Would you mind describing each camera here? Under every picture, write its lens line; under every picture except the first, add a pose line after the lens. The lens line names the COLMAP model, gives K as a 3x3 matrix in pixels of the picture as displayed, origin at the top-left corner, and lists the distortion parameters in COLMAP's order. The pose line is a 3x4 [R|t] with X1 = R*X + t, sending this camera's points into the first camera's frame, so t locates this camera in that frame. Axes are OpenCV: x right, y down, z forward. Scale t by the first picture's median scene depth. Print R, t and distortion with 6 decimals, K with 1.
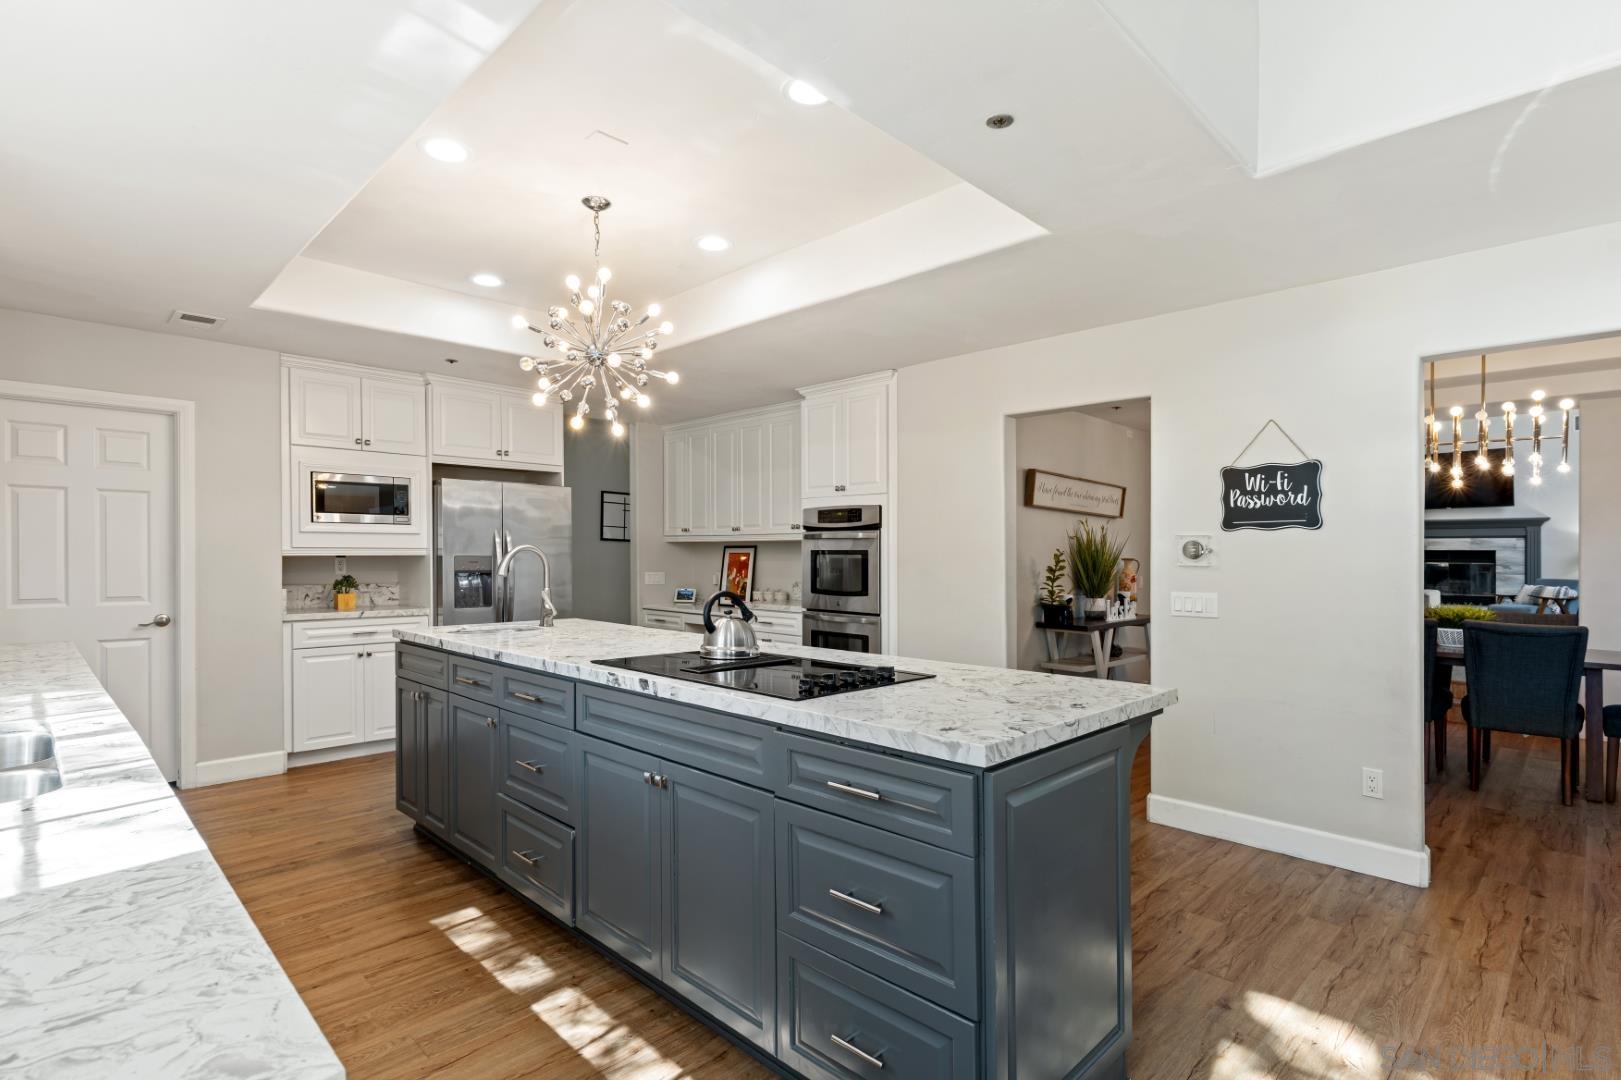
lens RADIAL K [[800.4, 0, 805.2], [0, 800.4, 556.8], [0, 0, 1]] dist [0.023307, 0.000210]
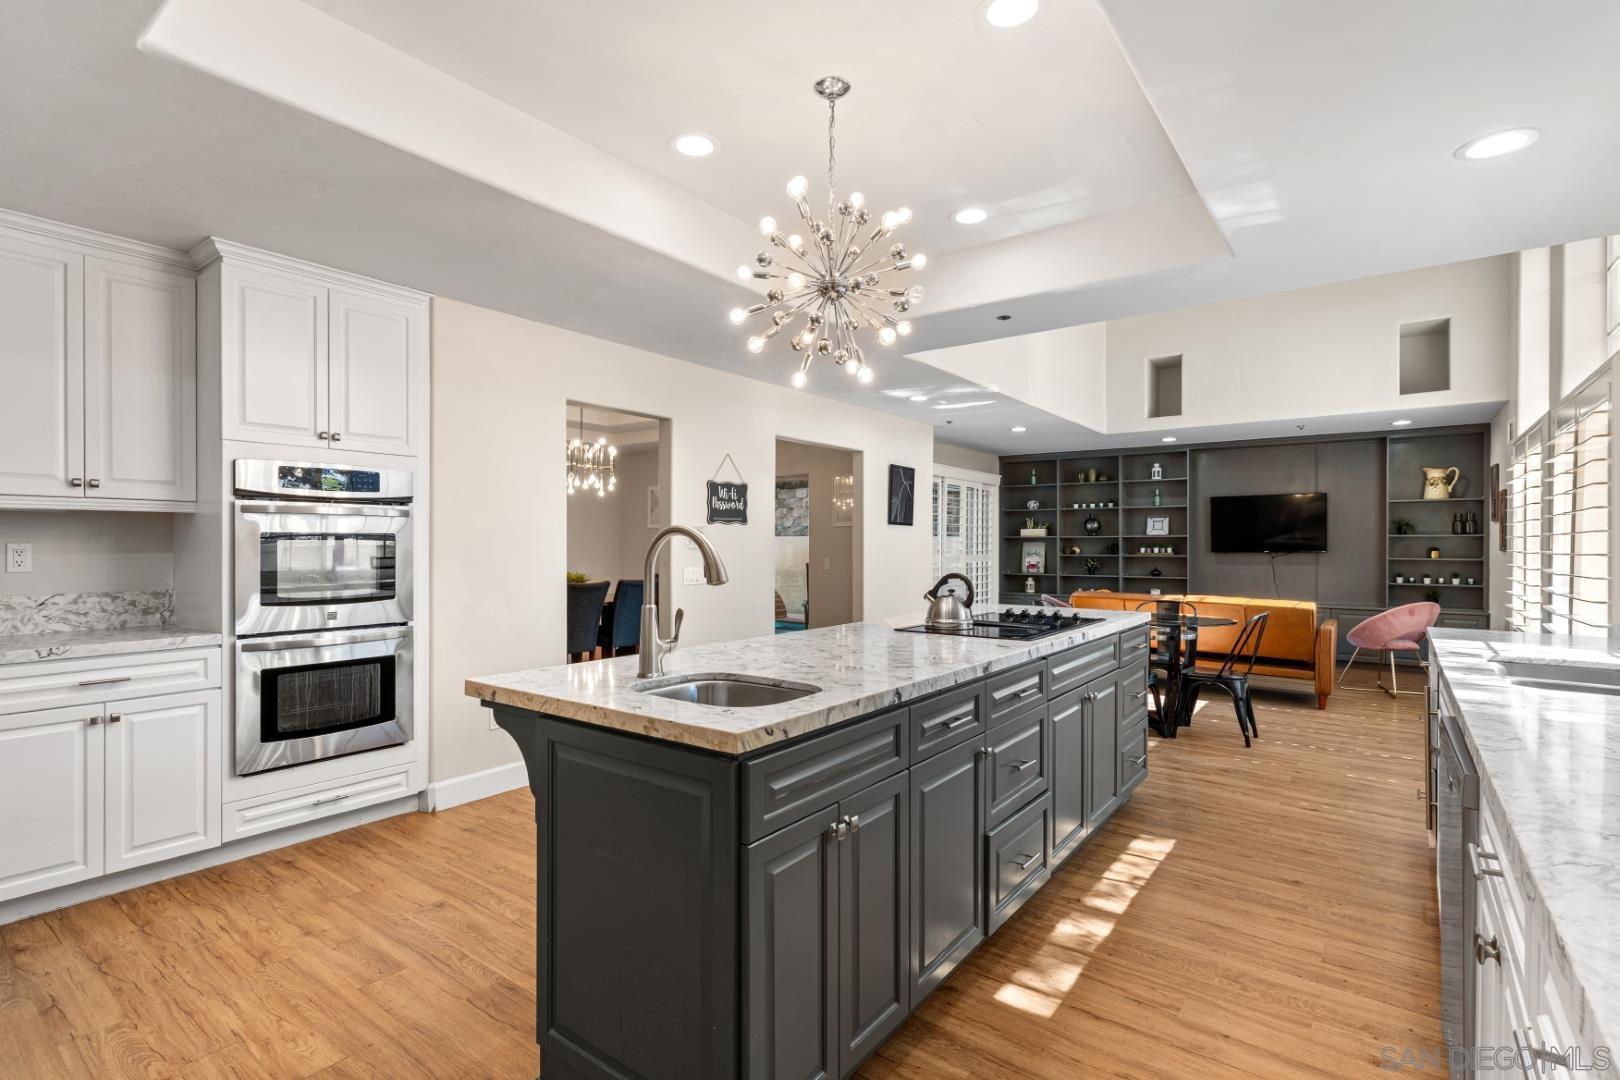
lens RADIAL K [[768.3, 0, 806.2], [0, 768.3, 547.1], [0, 0, 1]] dist [0.001827, 0.000690]
pose [[-0.141732, -0.010592, 0.989848, -0.935183], [0.001606, 0.999939, 0.010930, -0.005092], [-0.989904, 0.003139, -0.141706, 1.079527]]
